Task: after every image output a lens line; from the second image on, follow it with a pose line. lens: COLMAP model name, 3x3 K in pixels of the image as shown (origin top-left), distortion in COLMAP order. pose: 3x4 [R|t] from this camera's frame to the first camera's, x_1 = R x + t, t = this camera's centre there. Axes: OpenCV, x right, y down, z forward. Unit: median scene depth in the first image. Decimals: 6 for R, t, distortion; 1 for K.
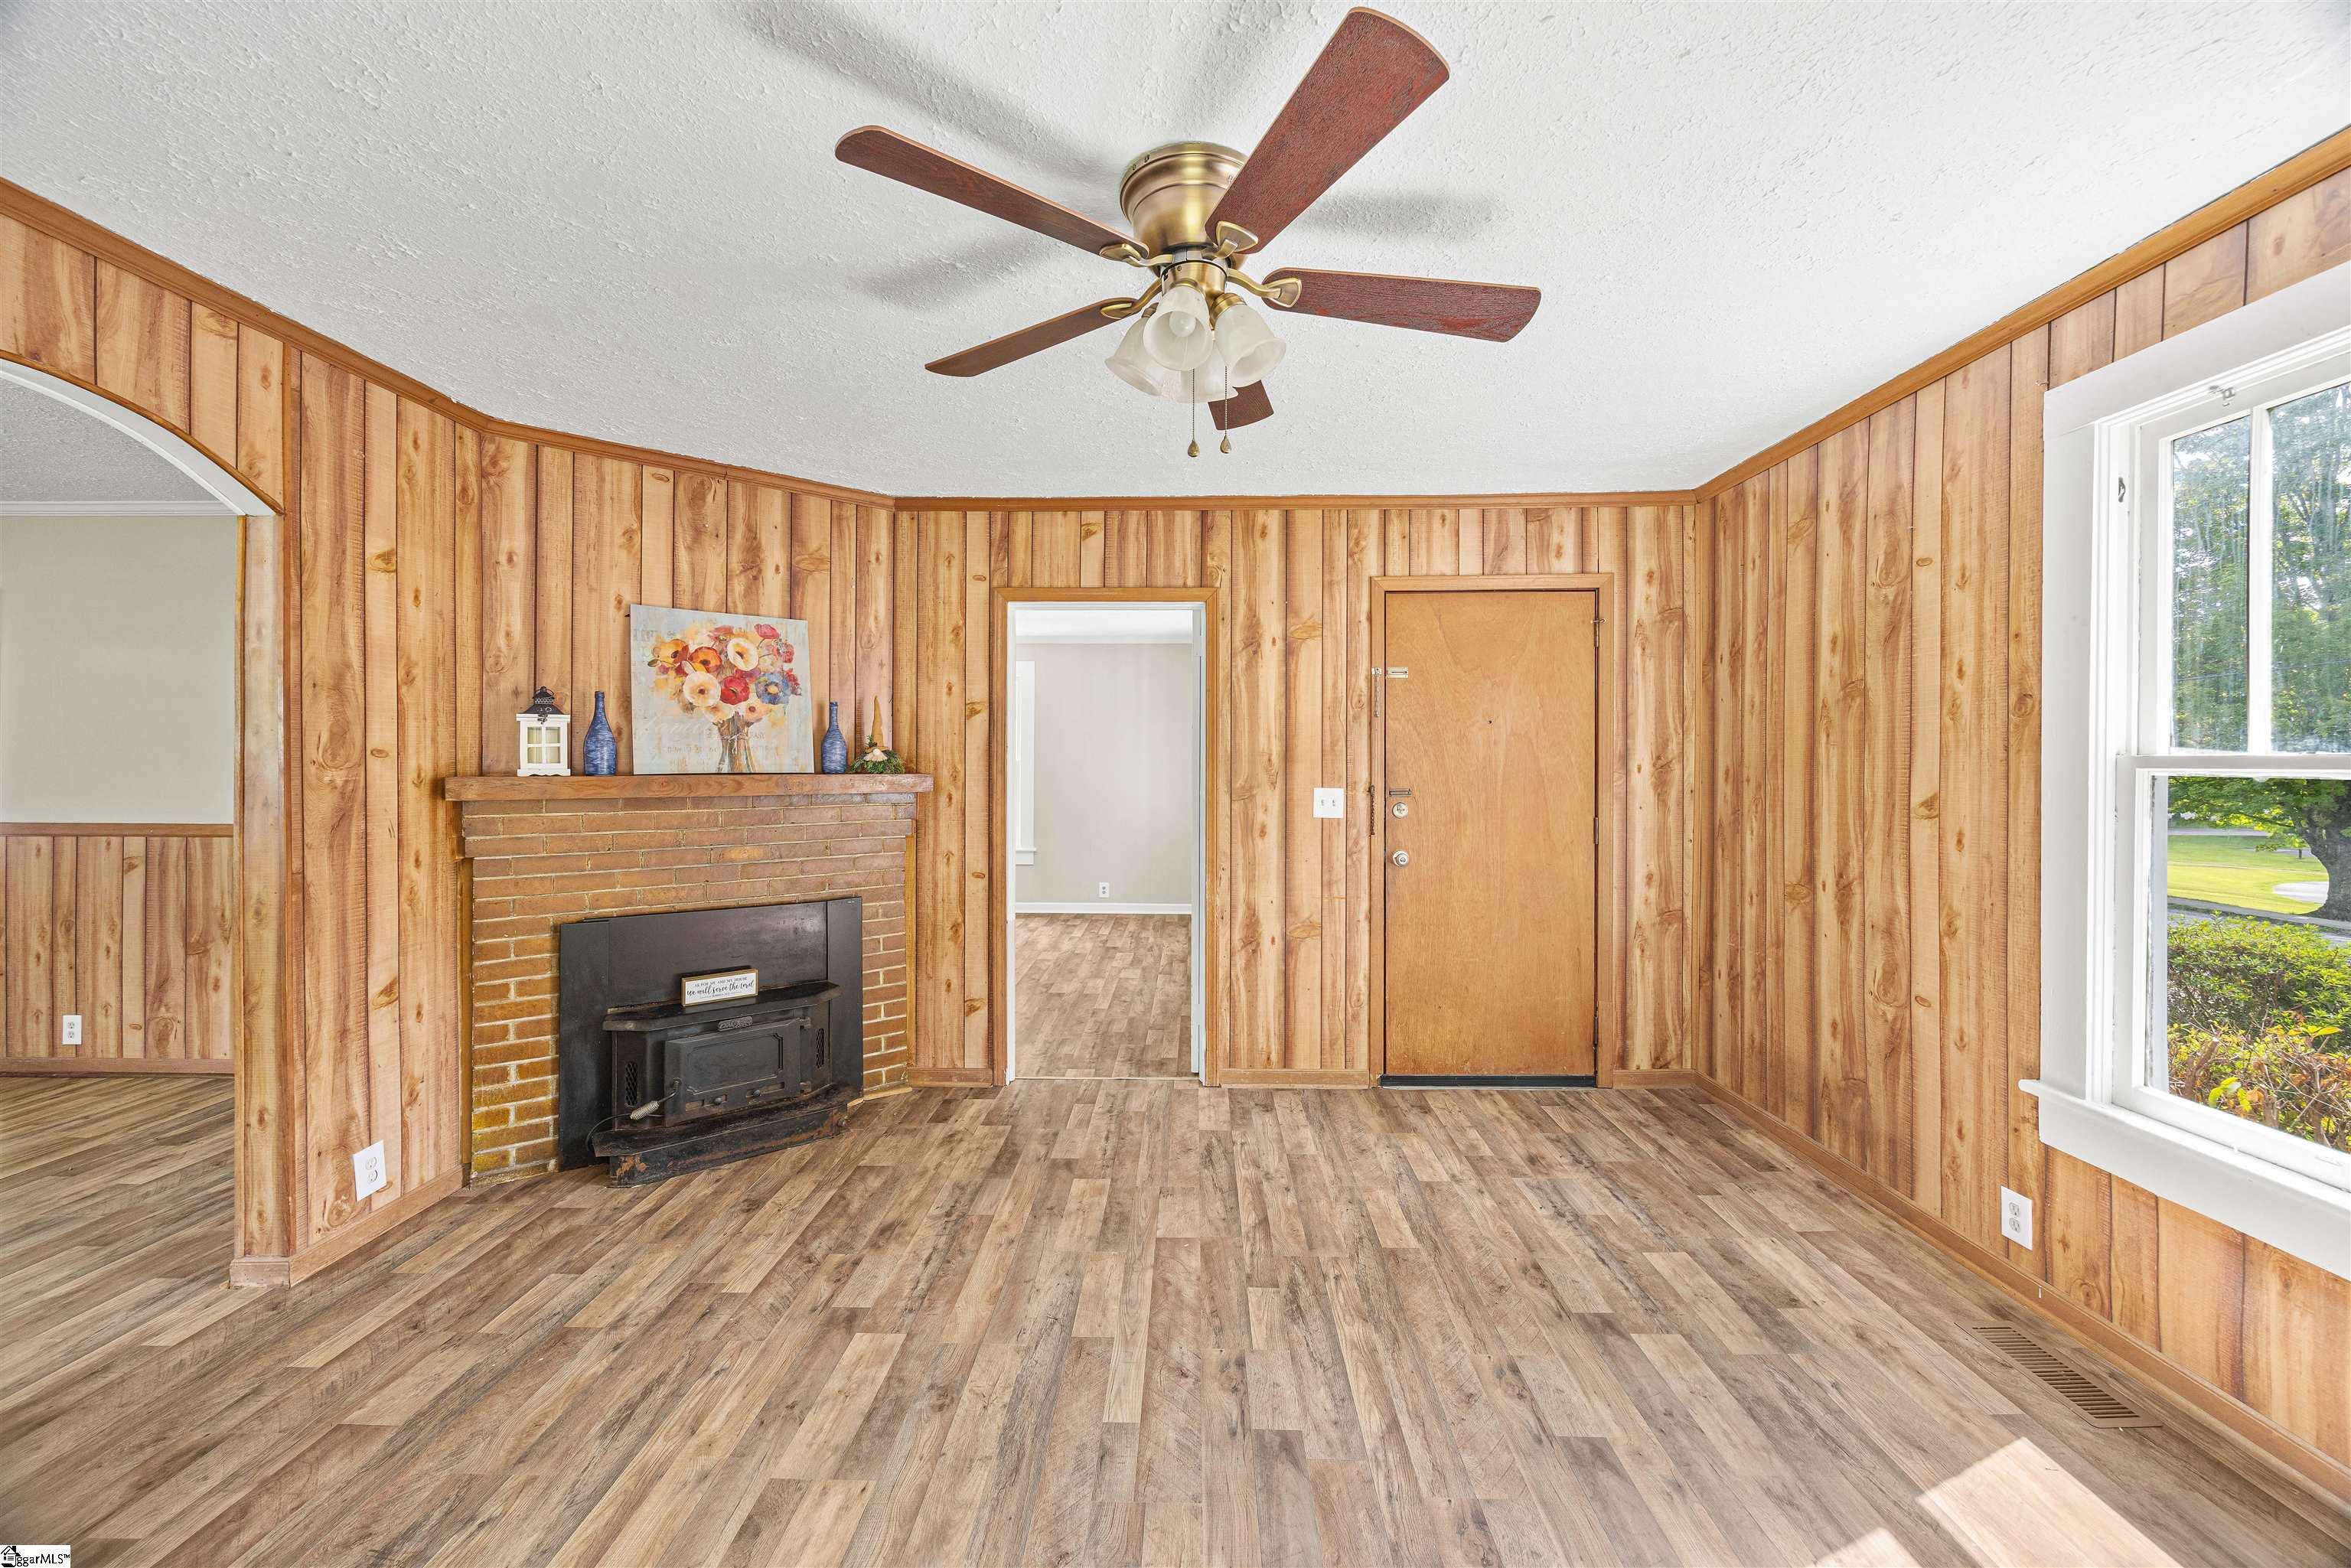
lens RADIAL K [[937.9, 0, 1143.9], [0, 937.9, 763.0], [0, 0, 1]] dist [-0.002301, 0.000277]
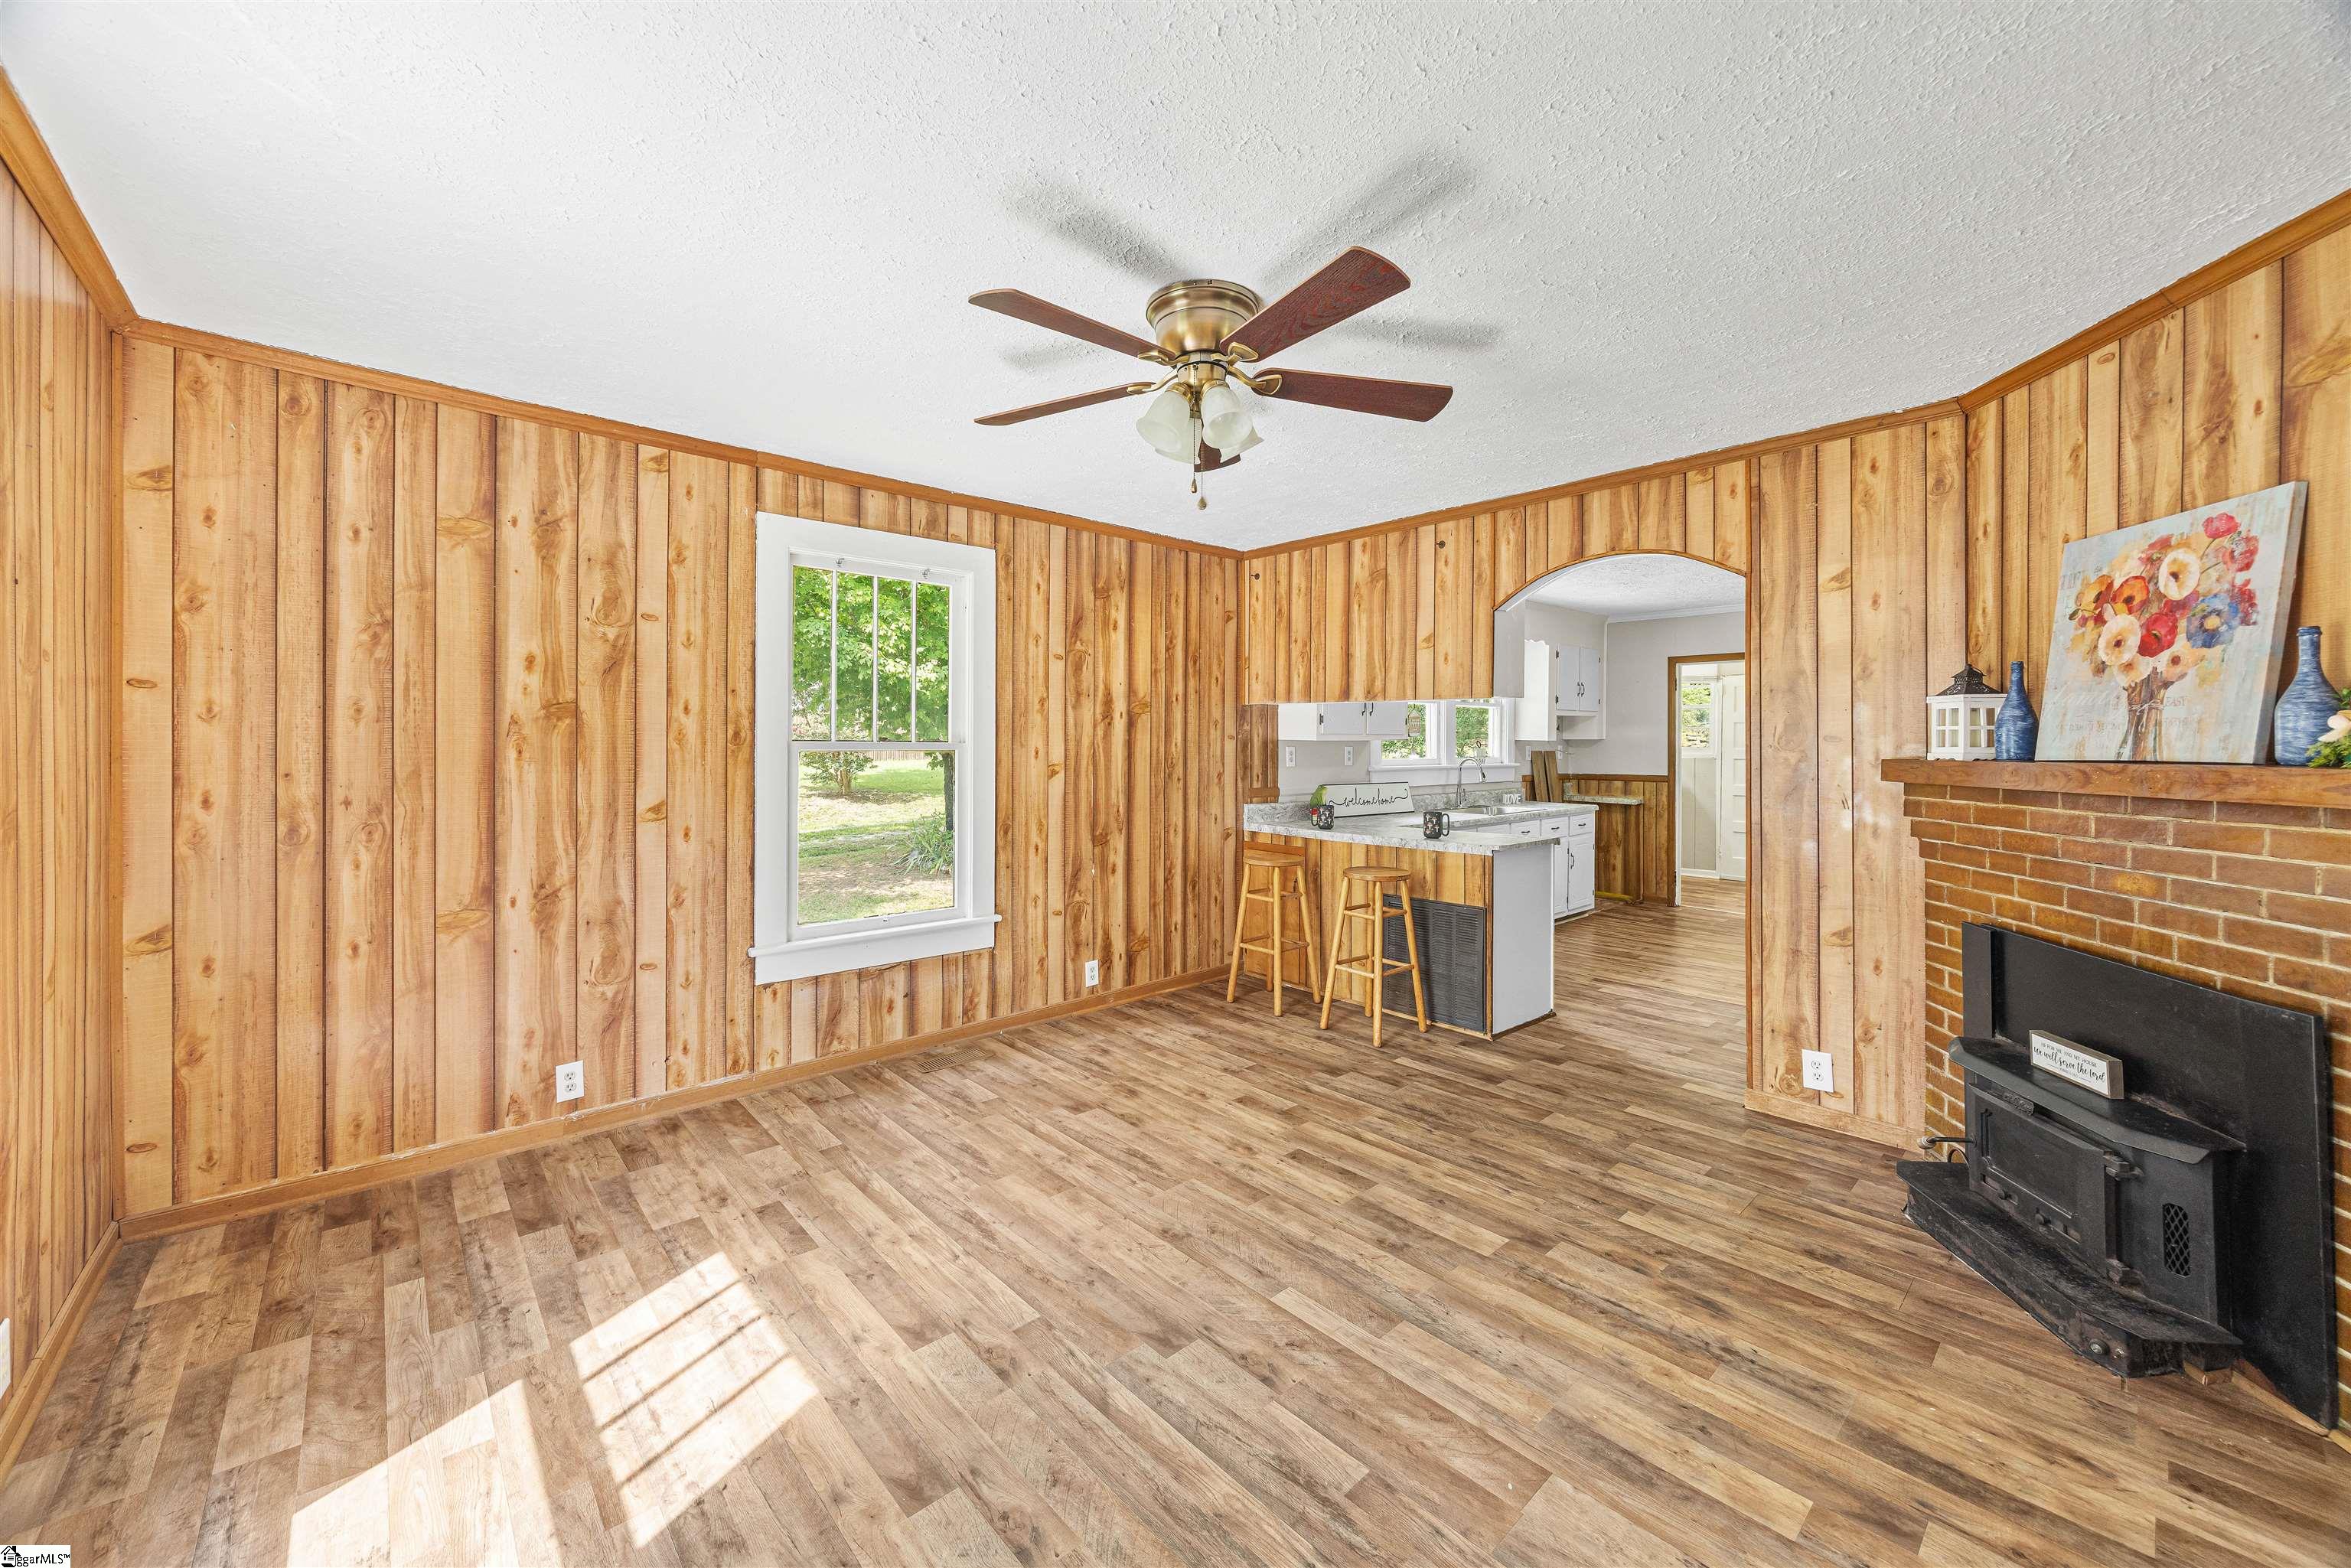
lens RADIAL K [[882.2, 0, 1143.4], [0, 882.2, 739.1], [0, 0, 1]] dist [-0.005446, 0.000246]
pose [[-0.742729, -0.009026, -0.669532, 0.530997], [-0.002478, 0.999939, -0.010730, 0.003777], [0.669588, -0.006310, -0.742706, 1.056624]]
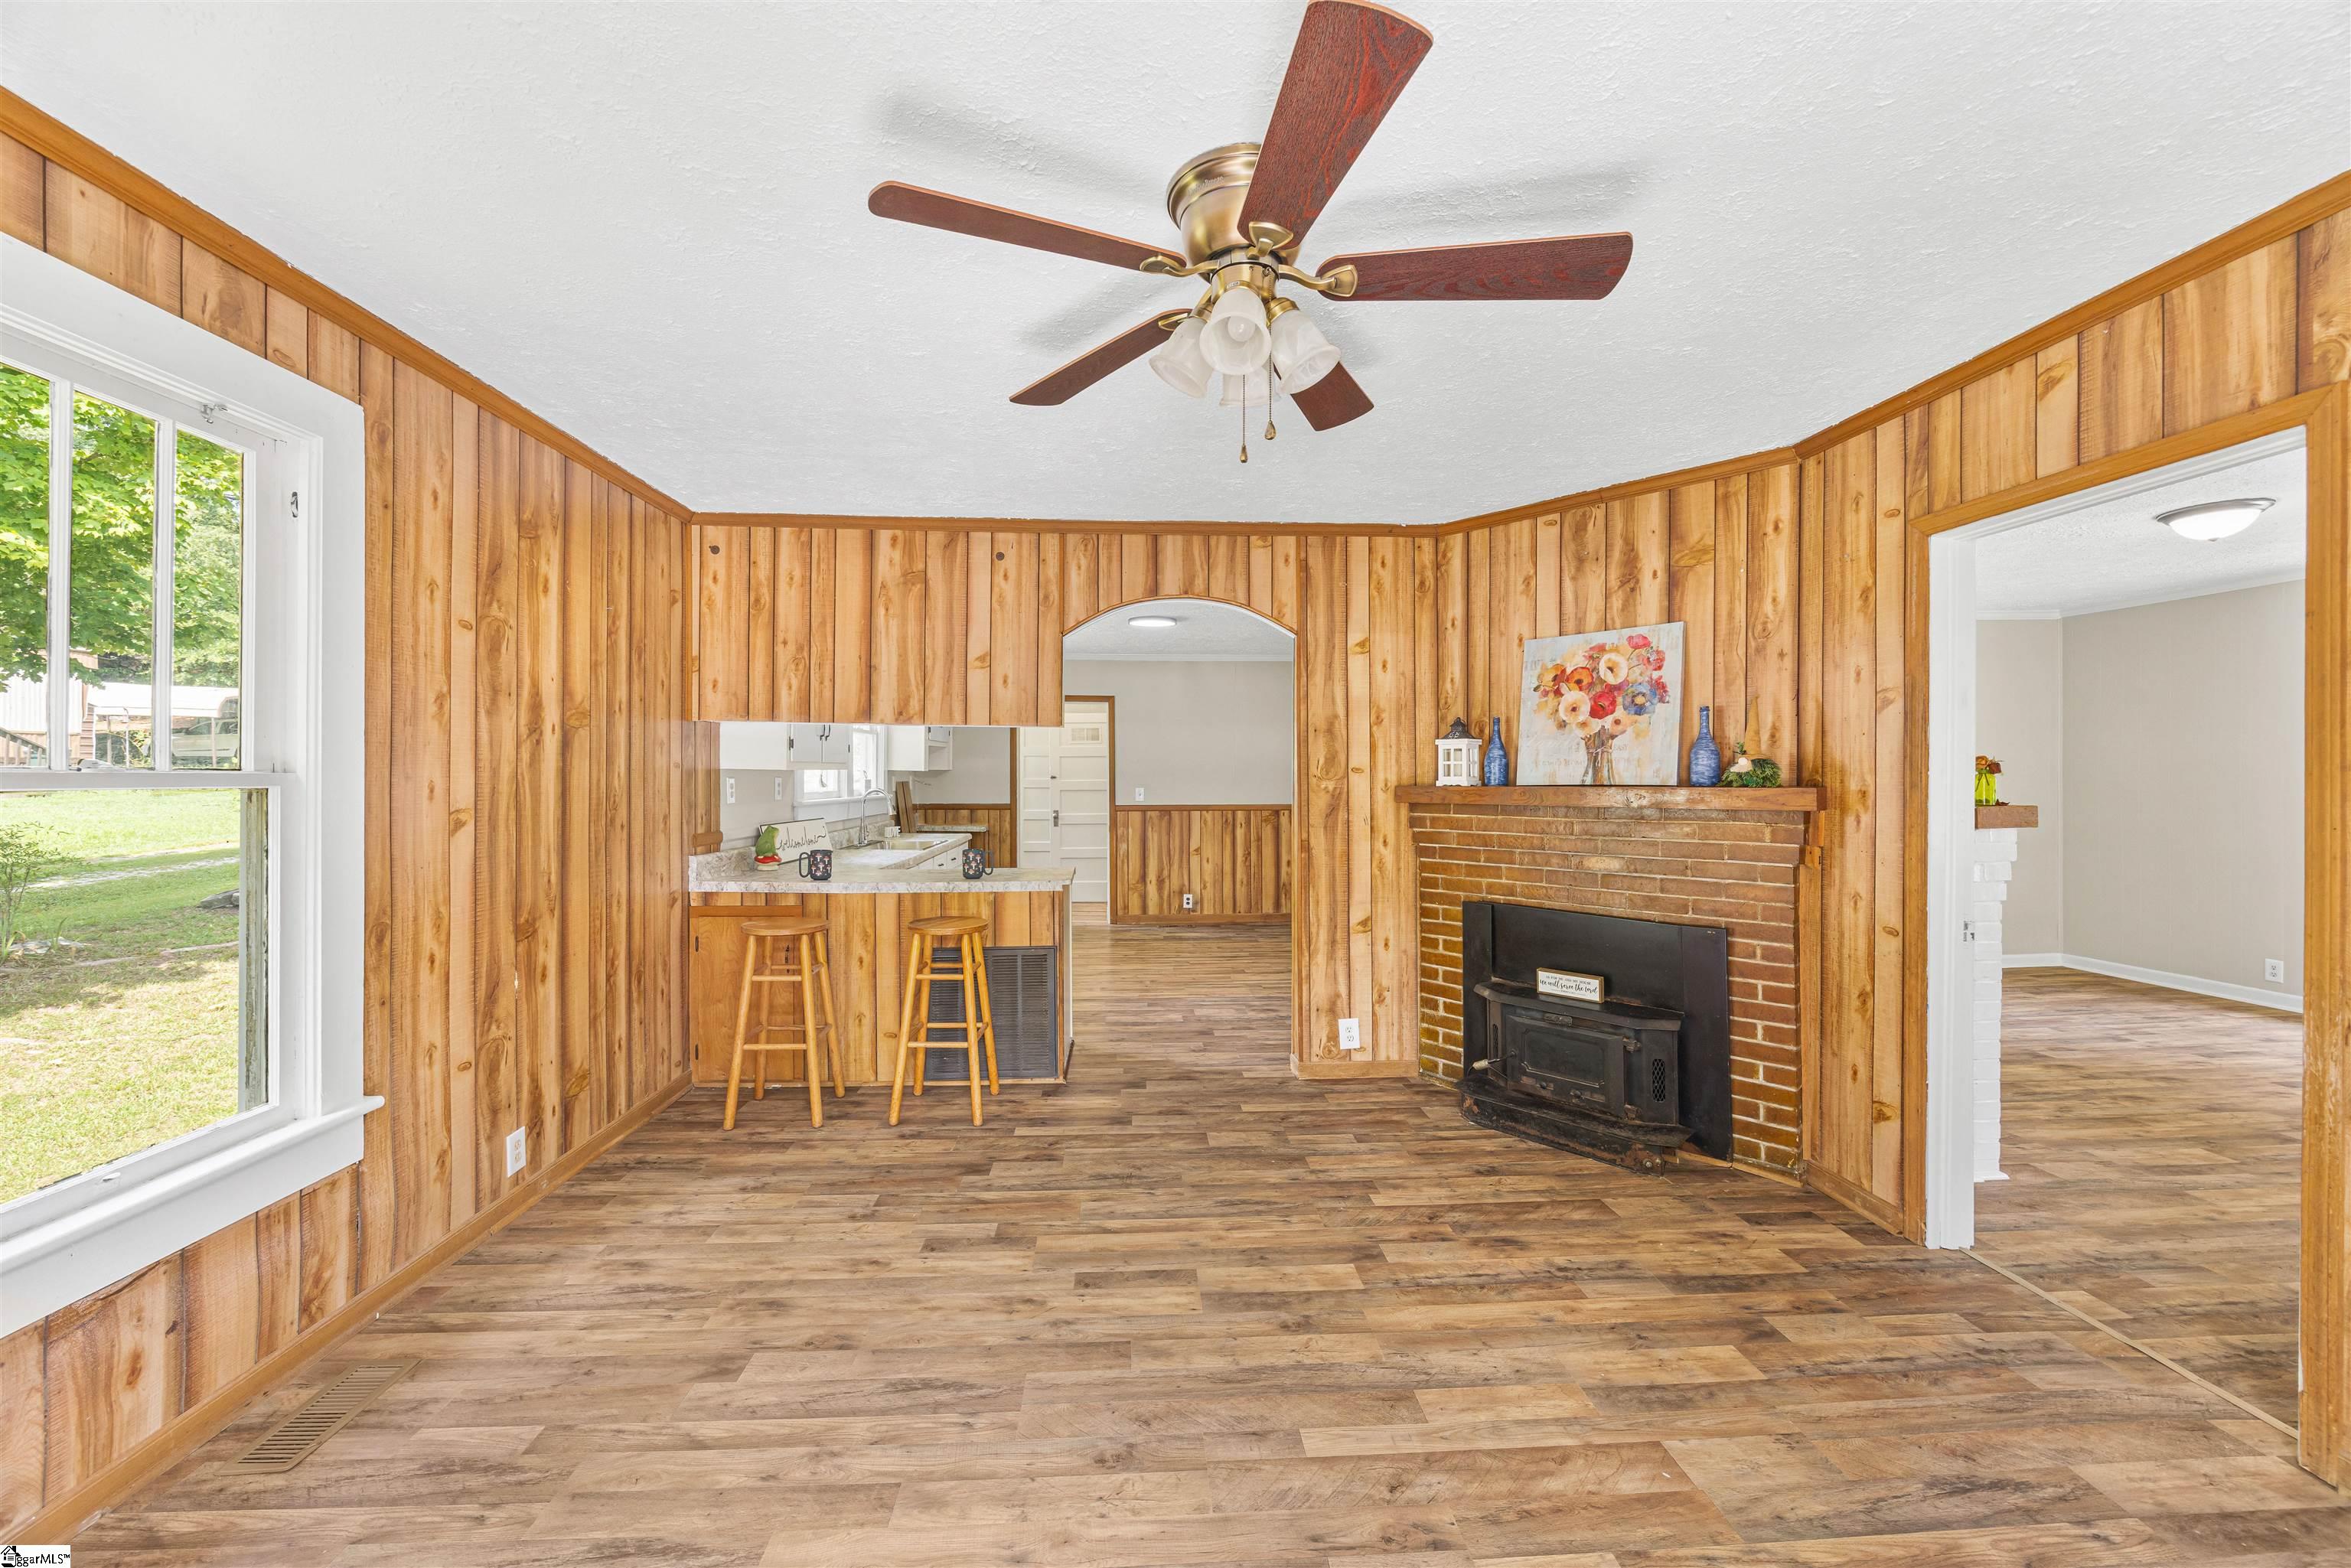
lens RADIAL K [[899.1, 0, 1160.1], [0, 899.1, 770.6], [0, 0, 1]] dist [-0.006492, 0.000820]
pose [[0.064719, -0.009849, -0.997855, 0.559261], [0.003034, 0.999949, -0.009672, 0.003176], [0.997899, -0.002401, 0.064746, 0.484082]]
